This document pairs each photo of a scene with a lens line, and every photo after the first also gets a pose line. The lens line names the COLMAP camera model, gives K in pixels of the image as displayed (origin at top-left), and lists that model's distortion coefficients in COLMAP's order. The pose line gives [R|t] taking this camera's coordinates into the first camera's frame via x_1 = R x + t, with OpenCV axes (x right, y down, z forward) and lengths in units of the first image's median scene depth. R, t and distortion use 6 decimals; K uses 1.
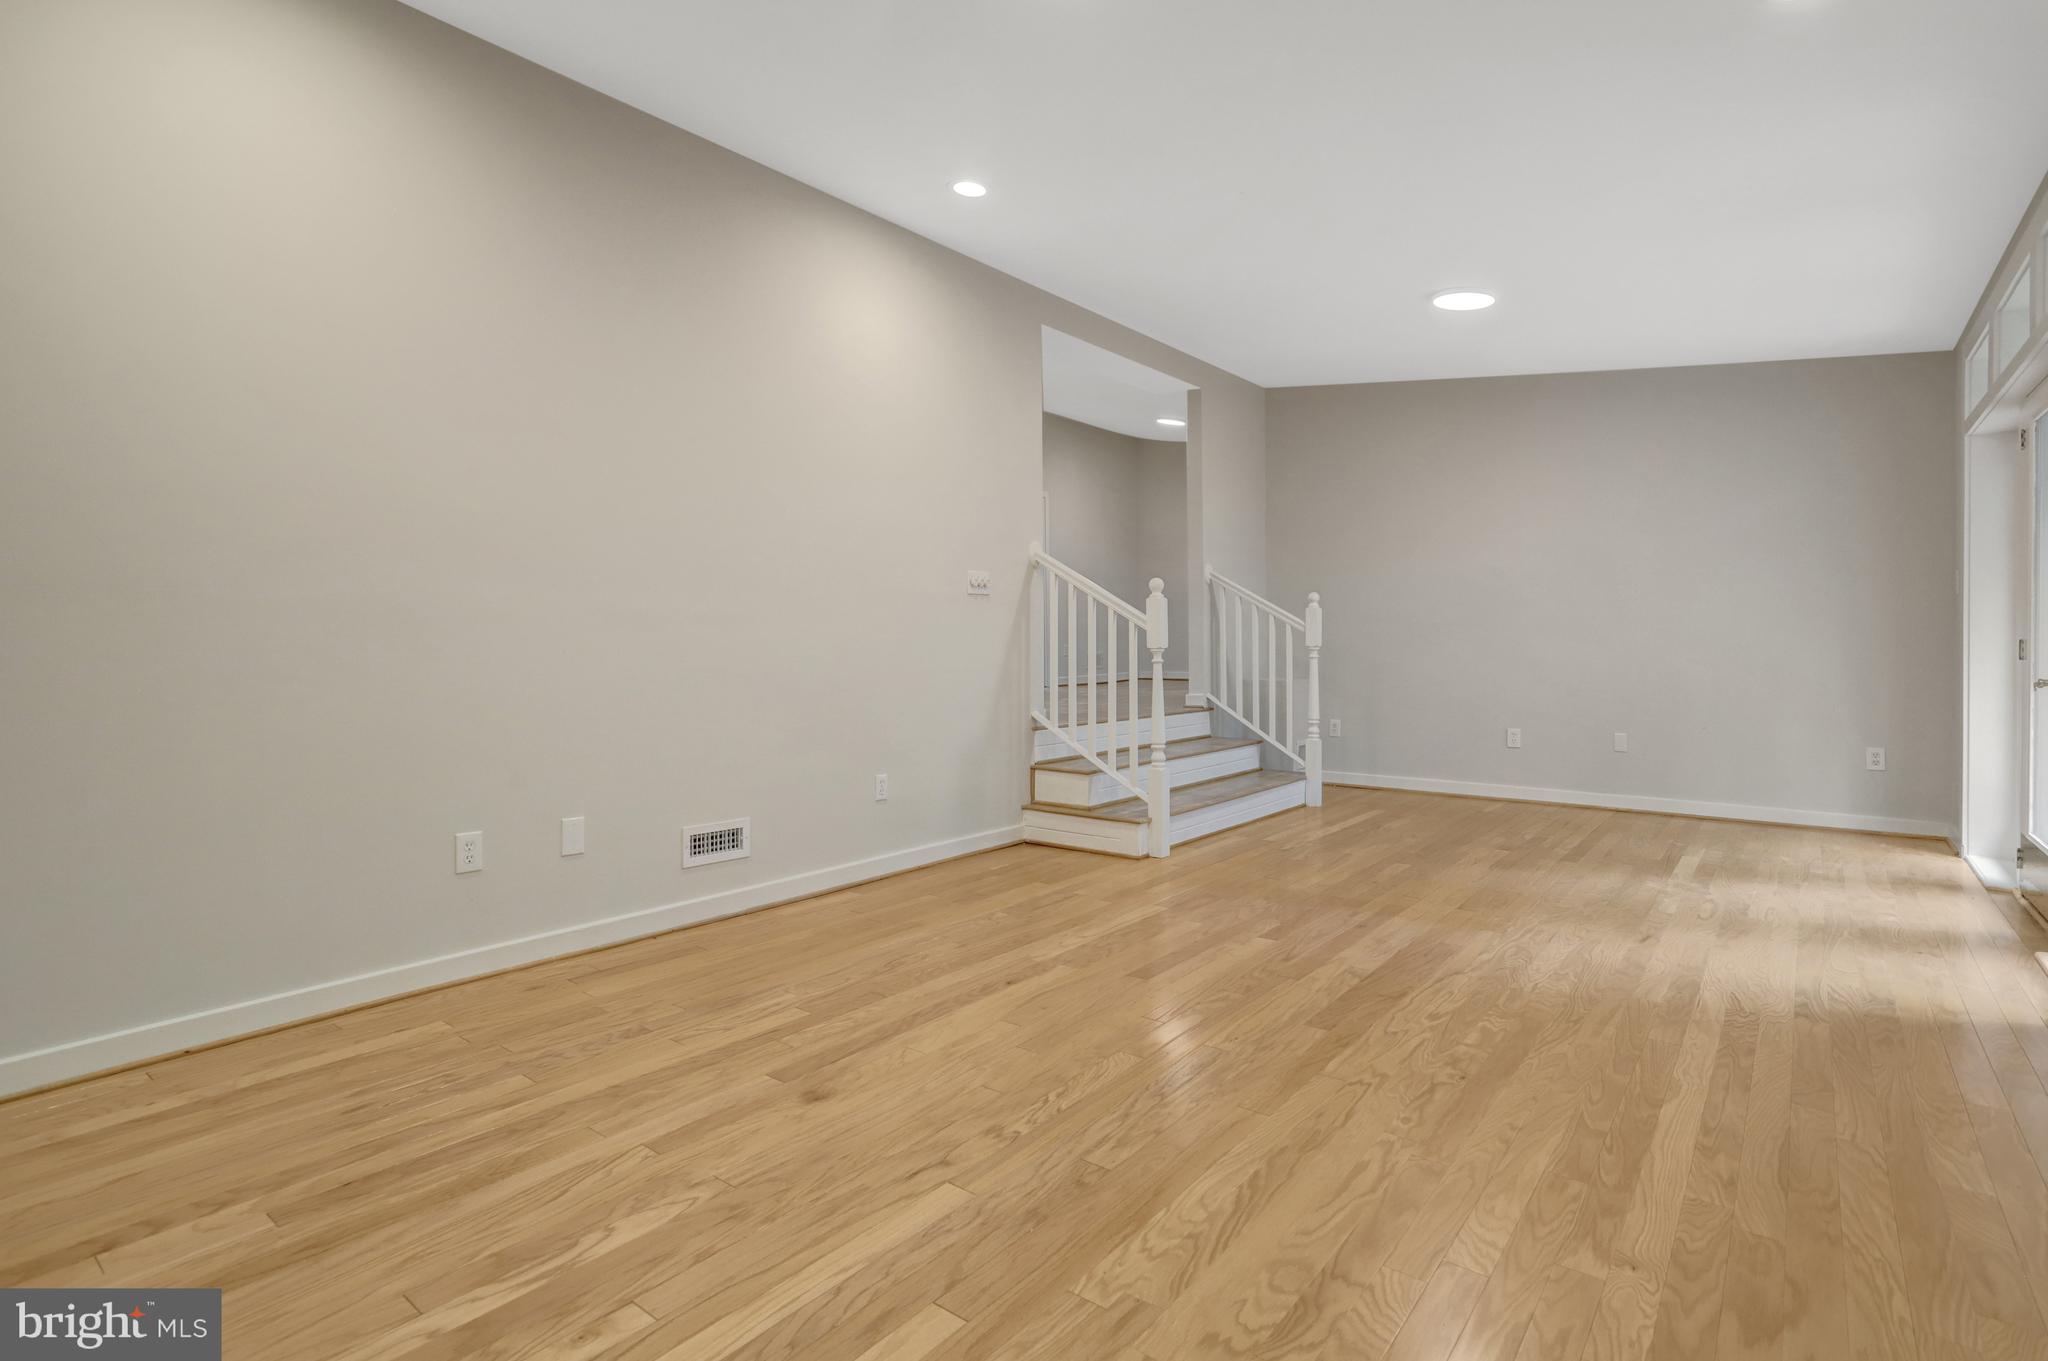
lens RADIAL K [[997.5, 0, 1019.5], [0, 997.5, 667.4], [0, 0, 1]] dist [-0.025517, 0.018007]
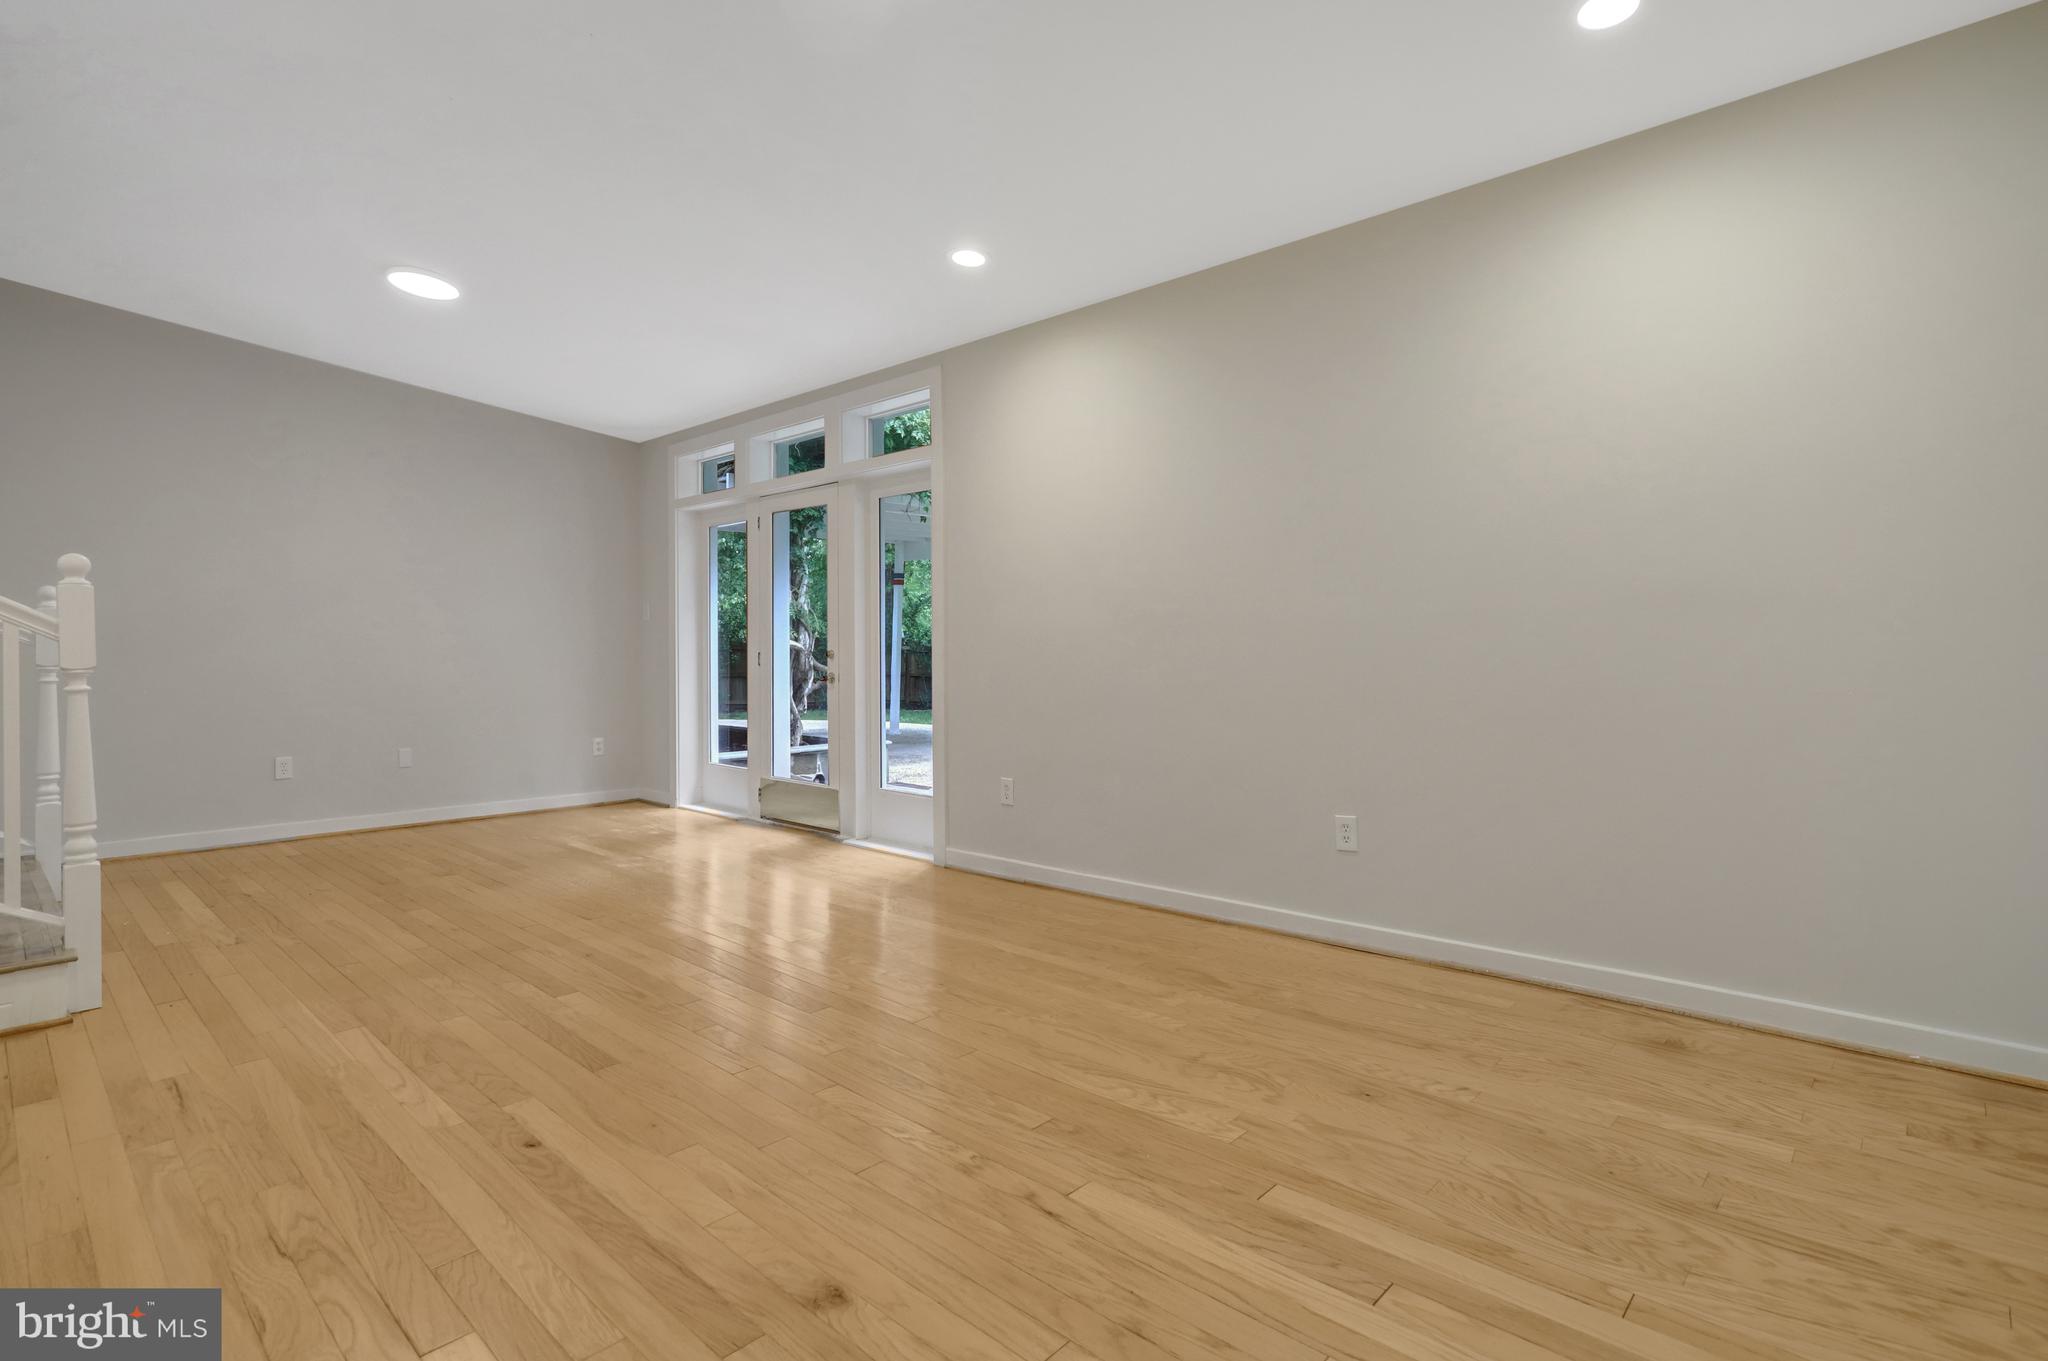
lens RADIAL K [[997.5, 0, 1019.5], [0, 997.5, 667.4], [0, 0, 1]] dist [-0.025517, 0.018007]
pose [[0.082734, -0.007643, 0.996542, -1.001235], [0.027538, 0.999606, 0.005380, -0.014376], [-0.996191, 0.026998, 0.082912, 0.898085]]
